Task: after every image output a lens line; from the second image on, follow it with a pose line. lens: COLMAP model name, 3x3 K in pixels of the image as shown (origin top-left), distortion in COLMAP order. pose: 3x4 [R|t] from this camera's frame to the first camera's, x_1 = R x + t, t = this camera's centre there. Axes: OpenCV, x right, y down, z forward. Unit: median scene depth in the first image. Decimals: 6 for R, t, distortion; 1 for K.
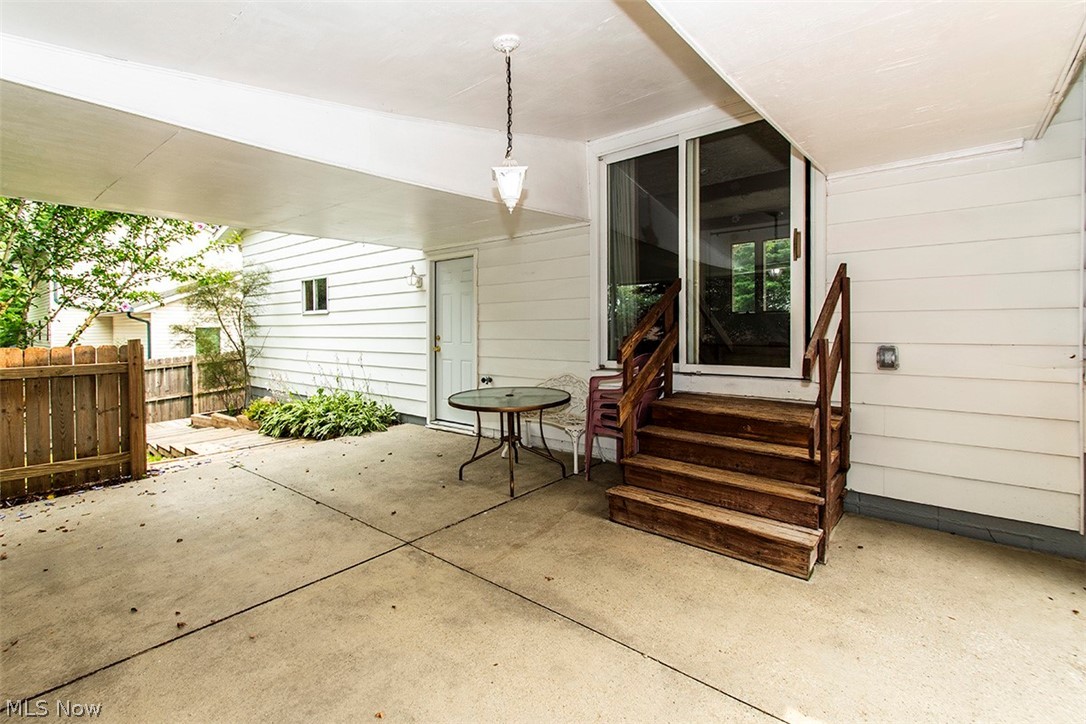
lens RADIAL K [[488.0, 0, 533.4], [0, 488.0, 332.6], [0, 0, 1]] dist [0.009002, -0.000198]
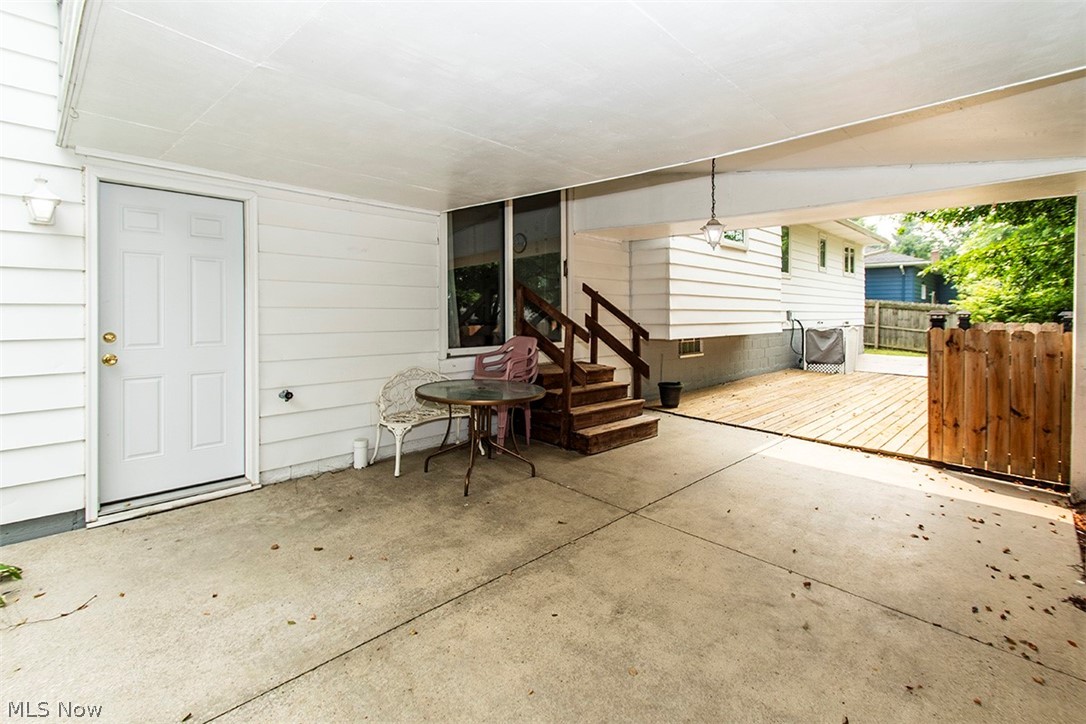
lens RADIAL K [[488.0, 0, 550.9], [0, 488.0, 316.1], [0, 0, 1]] dist [0.009002, -0.000198]
pose [[0.085754, 0.004301, 0.996307, -1.127484], [0.006290, 0.999968, -0.004858, -0.008486], [-0.996296, 0.006683, 0.085724, 0.887628]]
